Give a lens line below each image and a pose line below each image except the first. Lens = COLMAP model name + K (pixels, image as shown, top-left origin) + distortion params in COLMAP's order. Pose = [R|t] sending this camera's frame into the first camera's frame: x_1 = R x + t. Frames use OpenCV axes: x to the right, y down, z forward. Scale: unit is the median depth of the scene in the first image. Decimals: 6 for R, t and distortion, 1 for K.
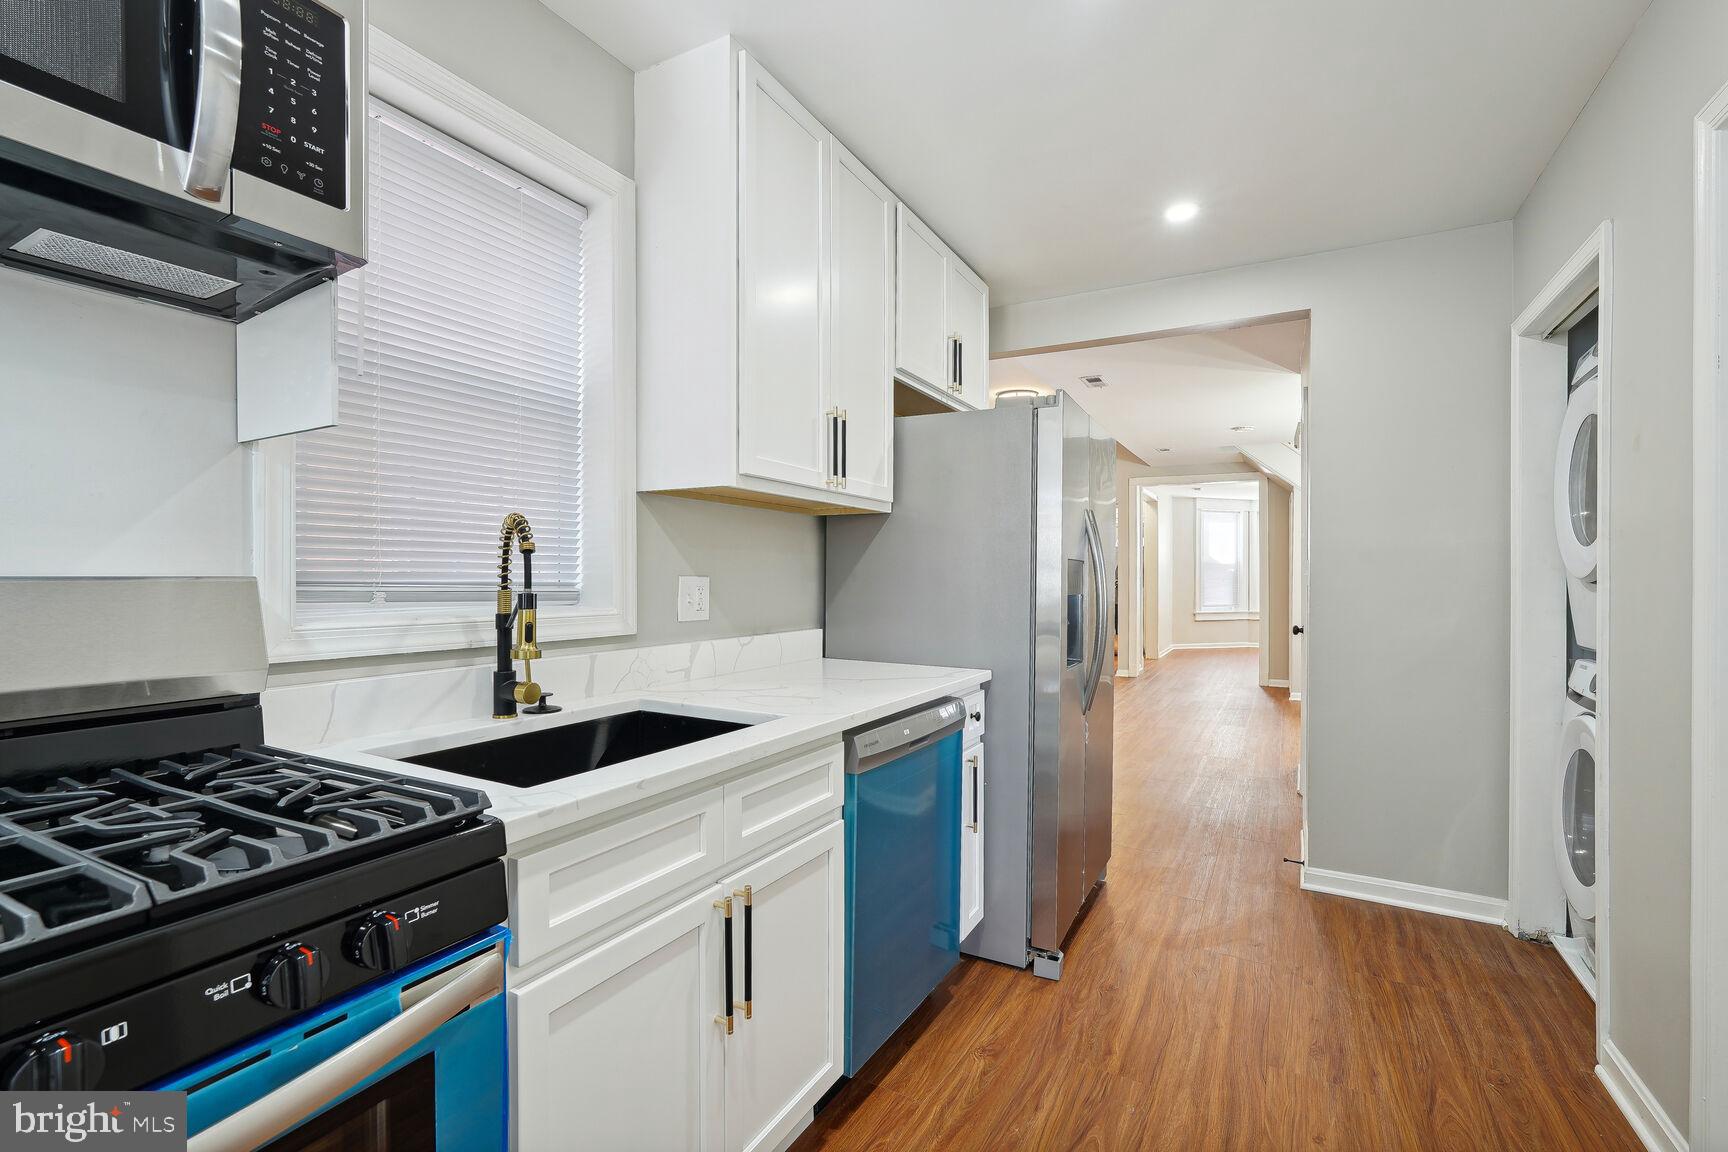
lens RADIAL K [[772.6, 0, 867.7], [0, 772.6, 580.3], [0, 0, 1]] dist [-0.019112, 0.000730]
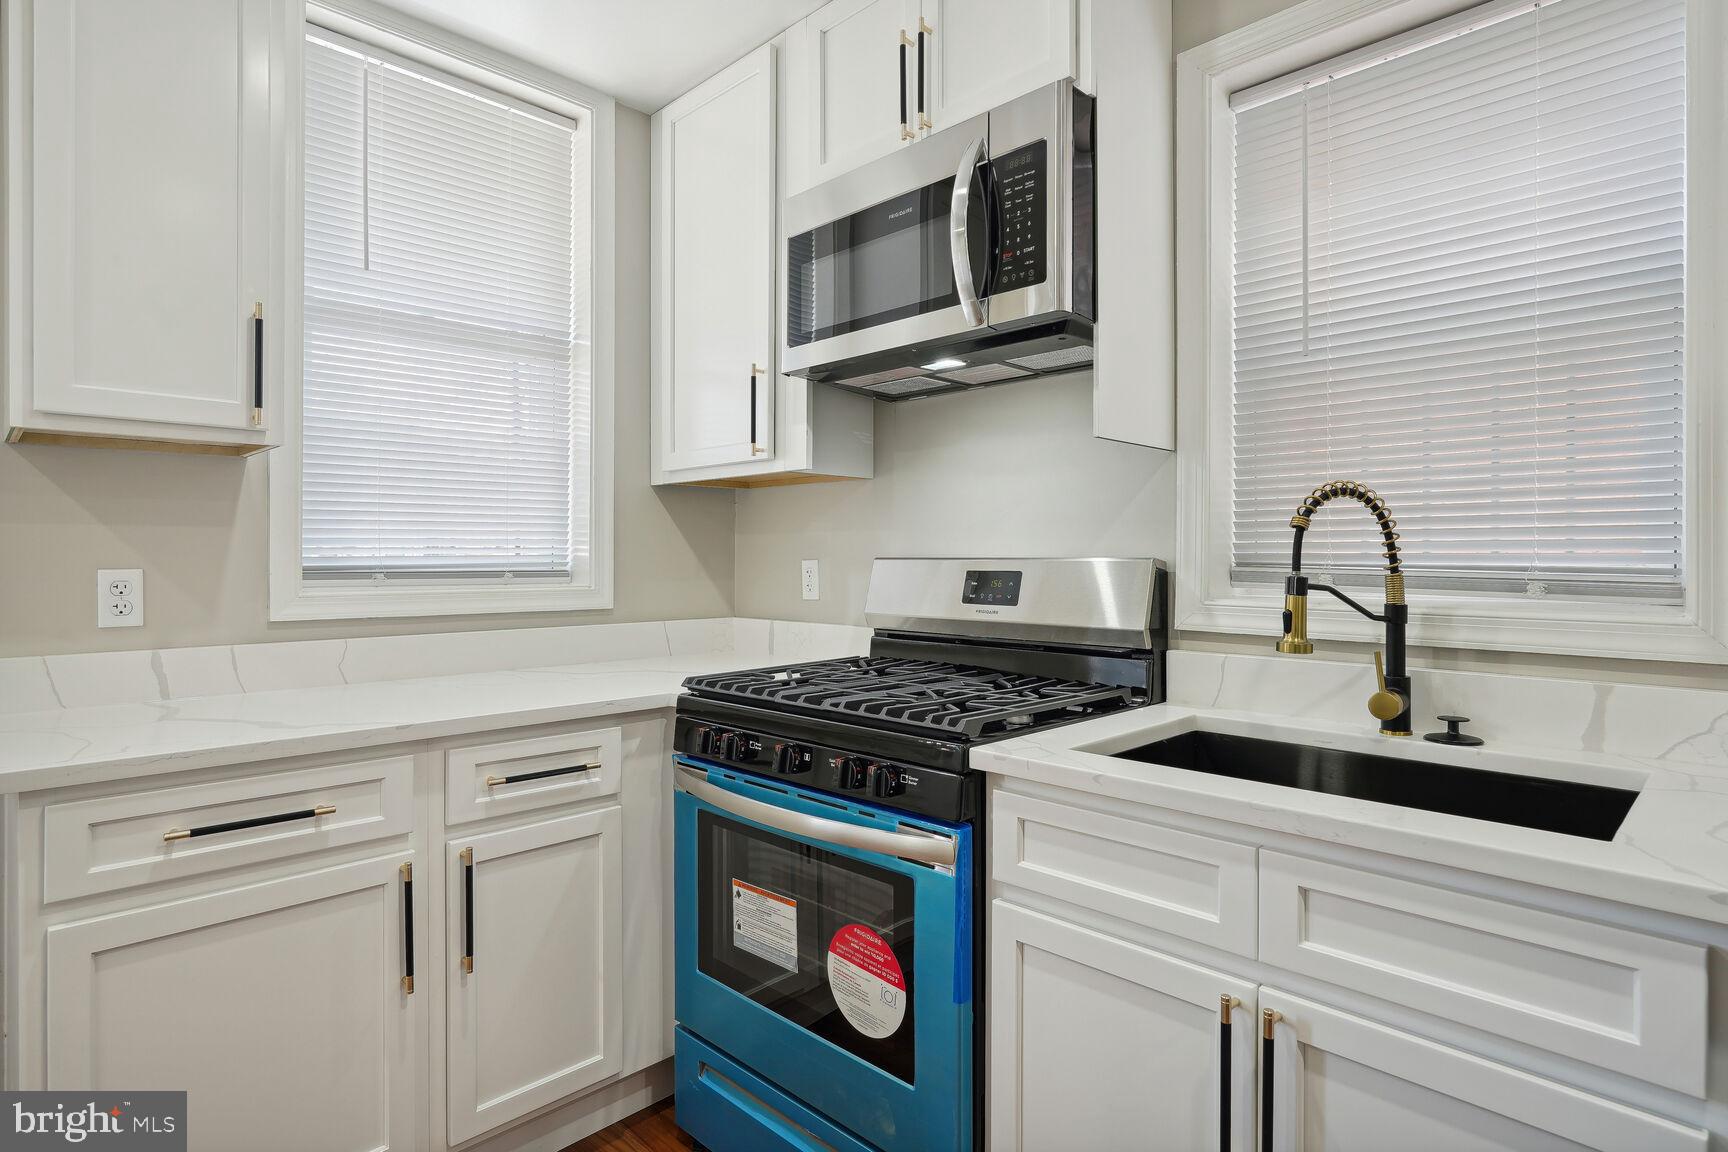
lens RADIAL K [[920.6, 0, 866.4], [0, 920.6, 565.4], [0, 0, 1]] dist [-0.007411, -0.000602]
pose [[-0.292095, 0.001876, -0.956388, 0.717381], [-0.009002, 0.999948, 0.004711, 0.004728], [0.956347, 0.009986, -0.292063, 0.891328]]
